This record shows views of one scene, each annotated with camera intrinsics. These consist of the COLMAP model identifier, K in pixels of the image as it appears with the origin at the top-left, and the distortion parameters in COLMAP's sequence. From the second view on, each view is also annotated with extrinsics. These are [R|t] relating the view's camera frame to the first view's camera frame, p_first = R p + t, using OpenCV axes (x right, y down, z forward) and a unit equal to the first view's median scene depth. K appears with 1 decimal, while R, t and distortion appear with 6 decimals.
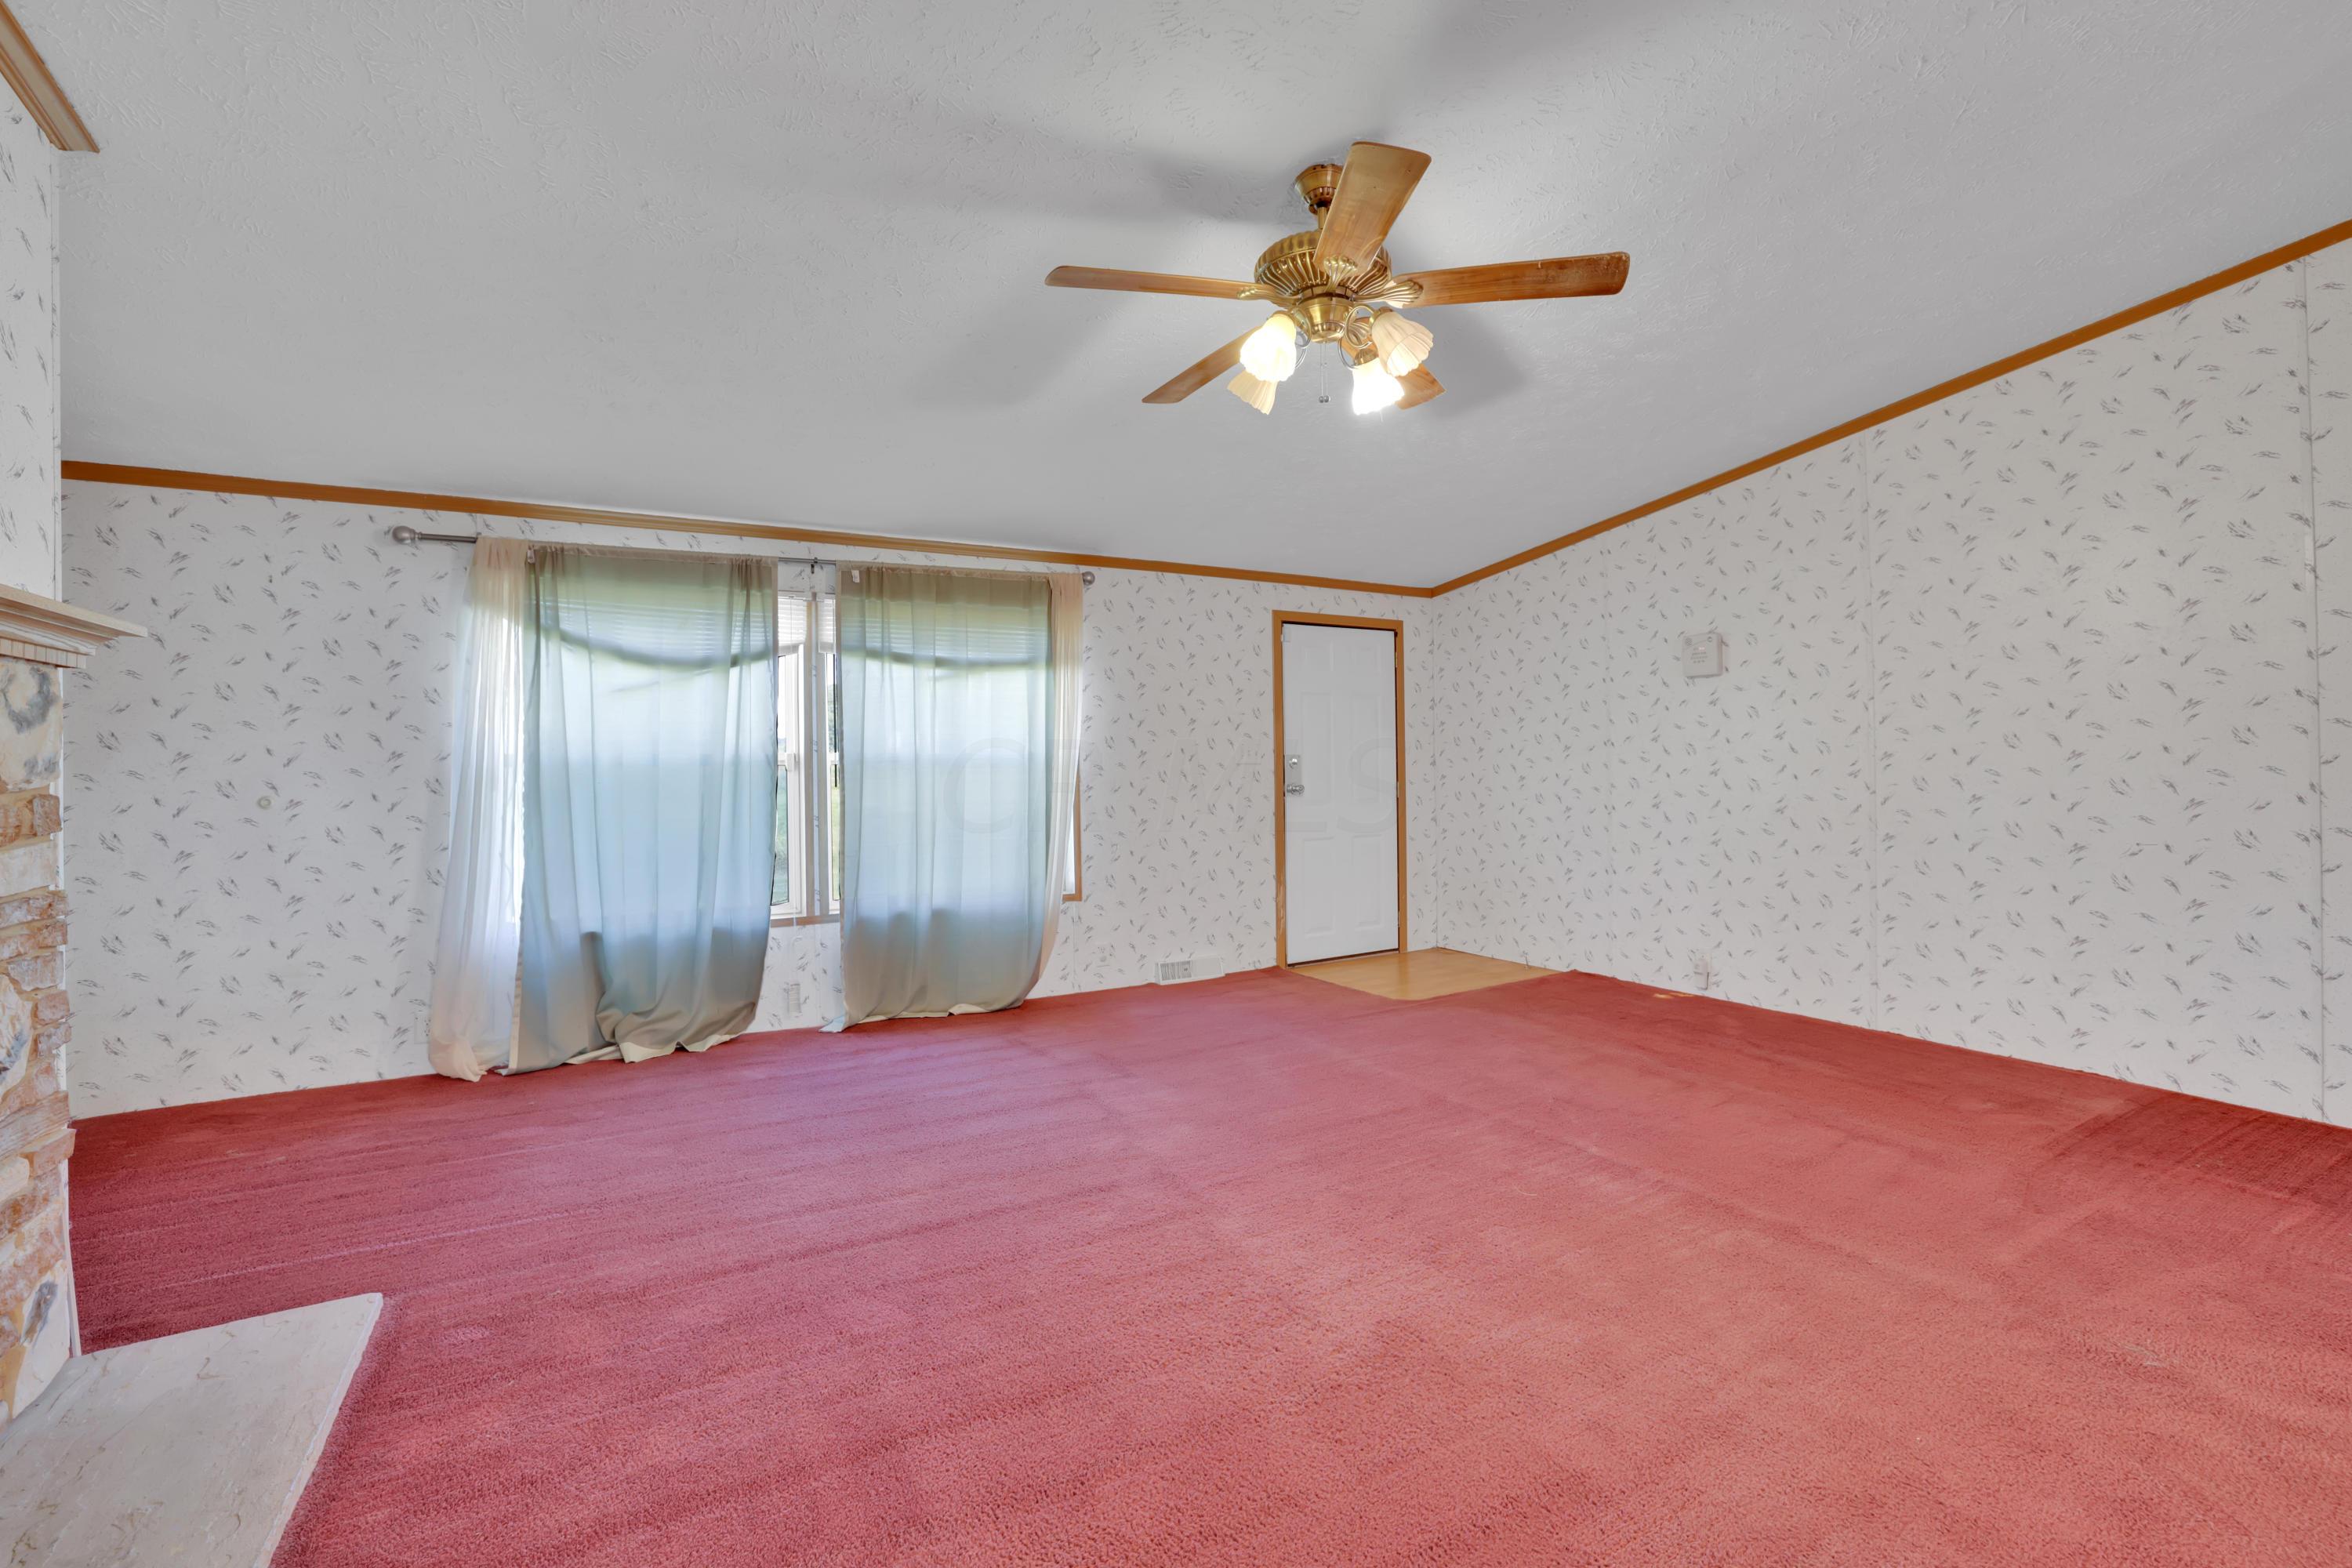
lens RADIAL K [[1028.7, 0, 1163.1], [0, 1028.7, 752.3], [0, 0, 1]] dist [-0.042948, 0.012997]
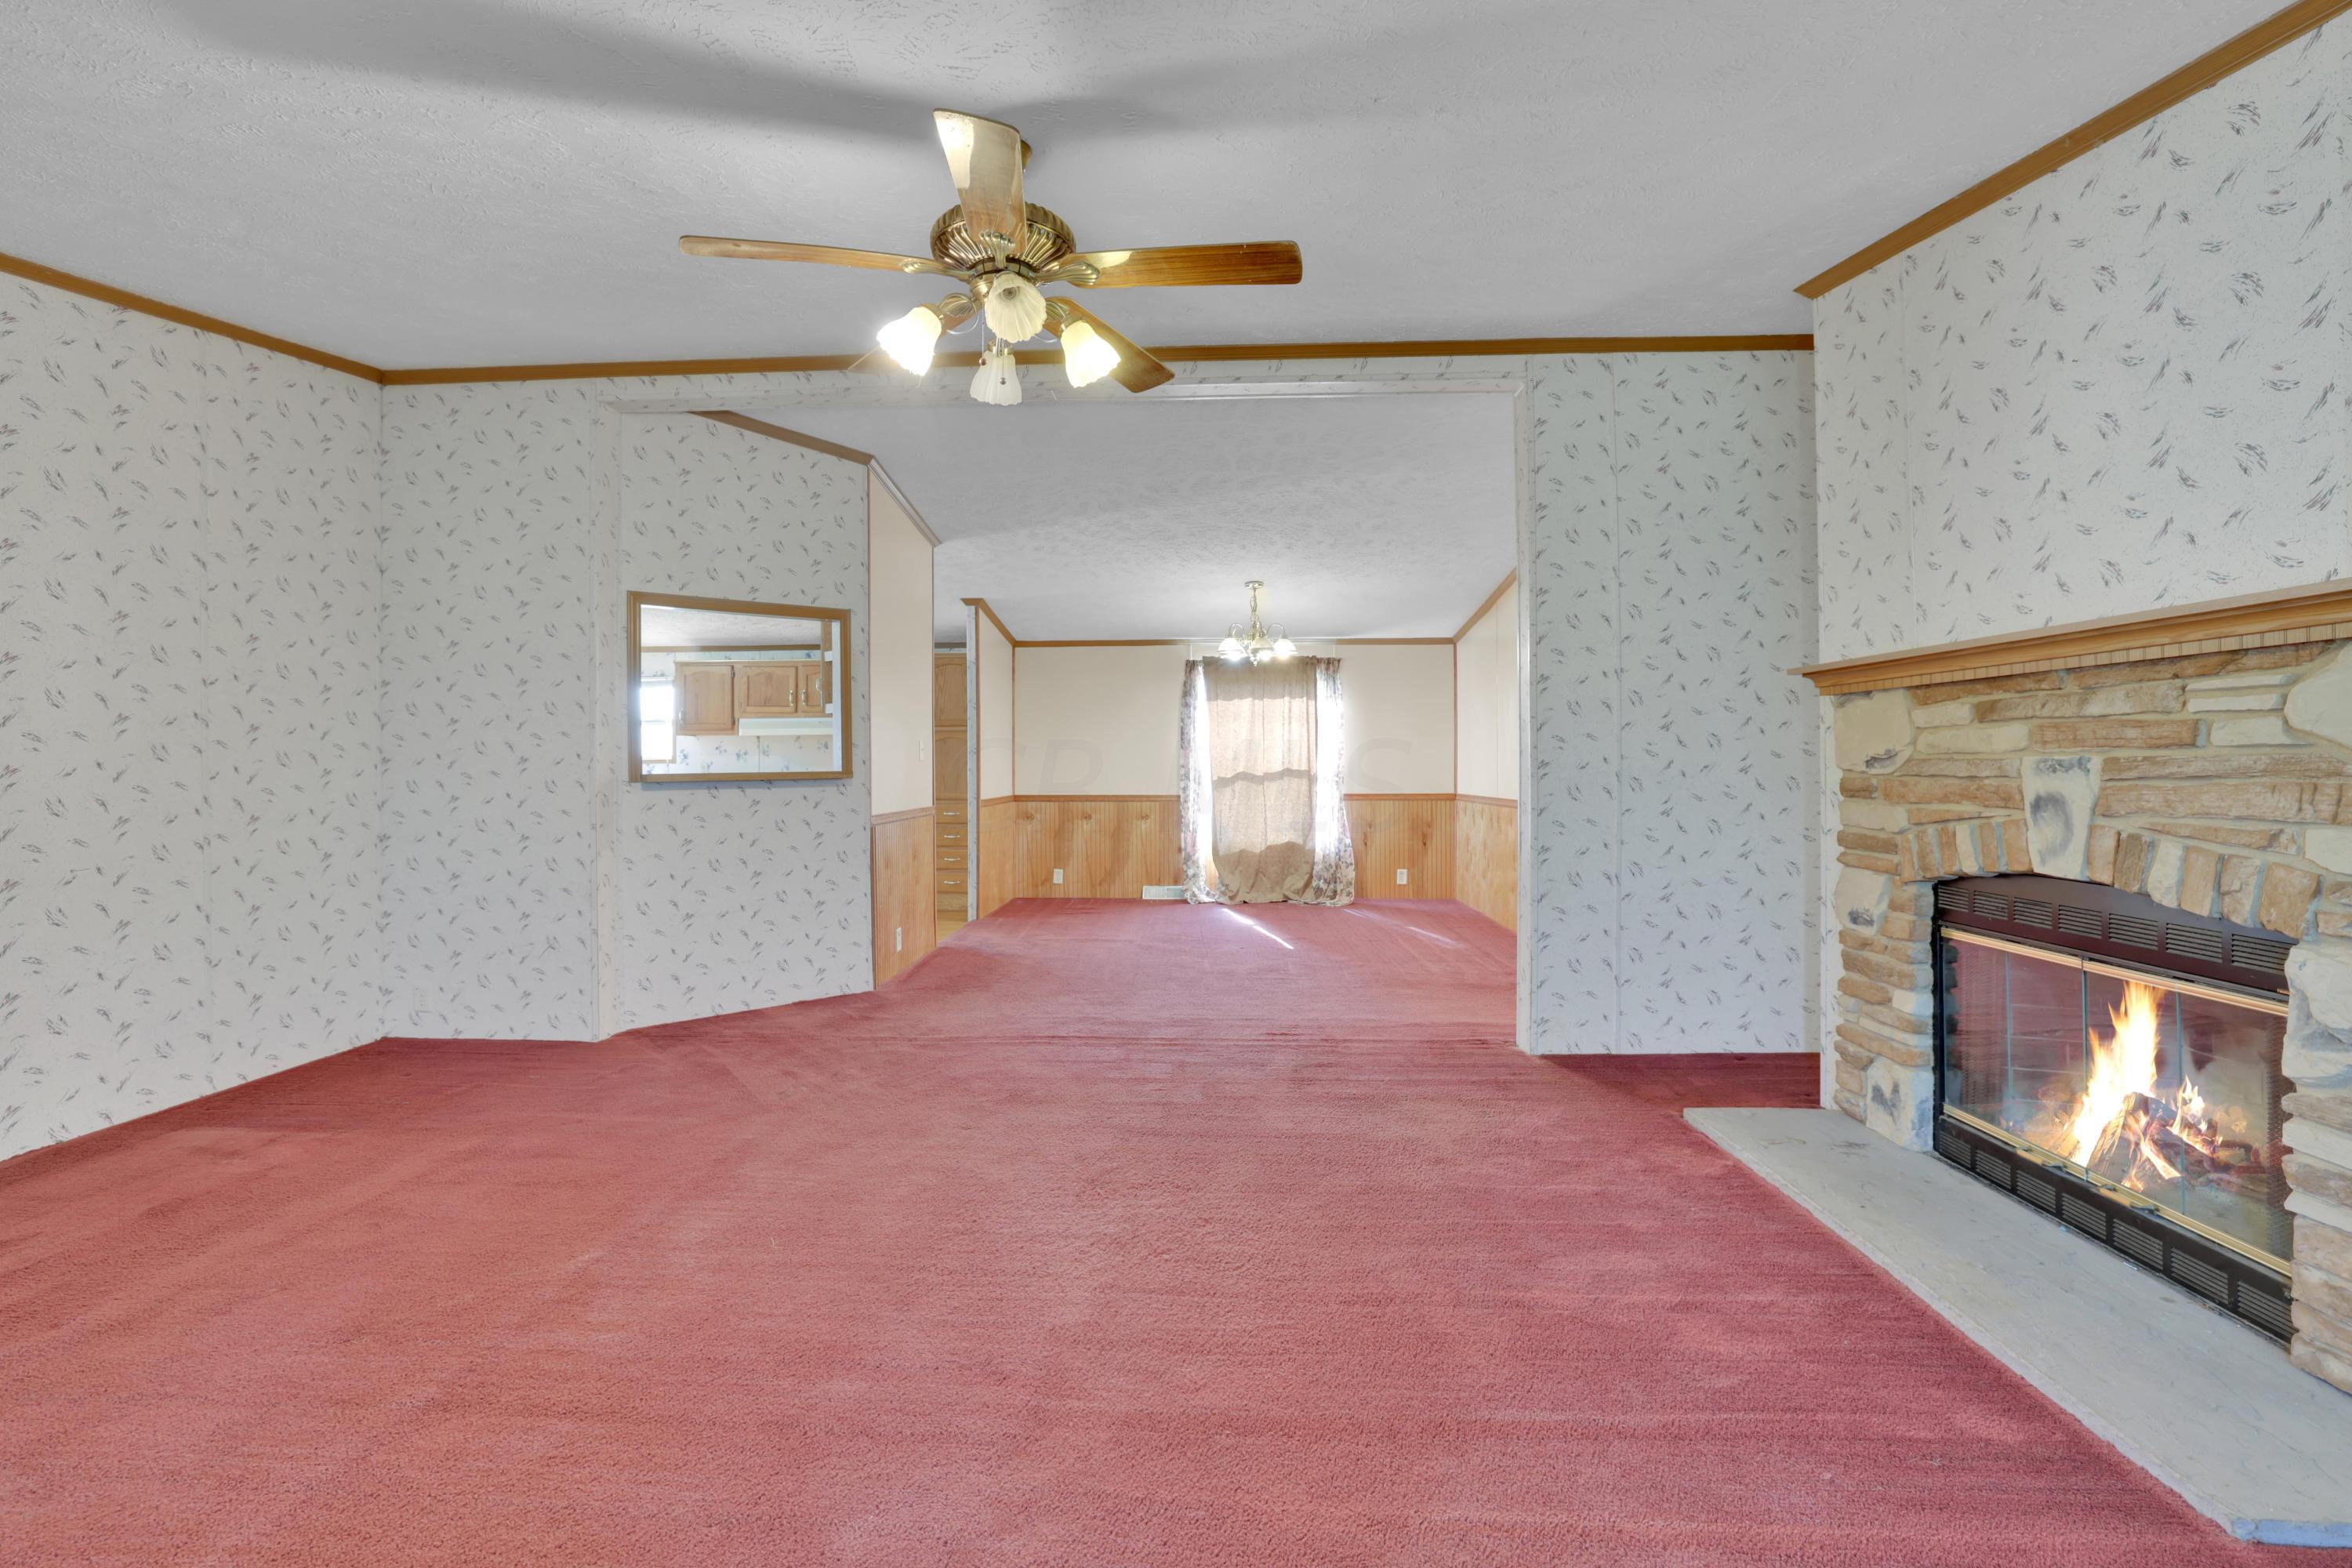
lens RADIAL K [[1028.7, 0, 1168.1], [0, 1028.7, 757.2], [0, 0, 1]] dist [-0.042948, 0.012997]
pose [[-0.848978, 0.017479, 0.528138, -0.249722], [0.009801, 0.999802, -0.017333, 0.011136], [-0.528337, -0.009539, -0.848981, 0.926221]]
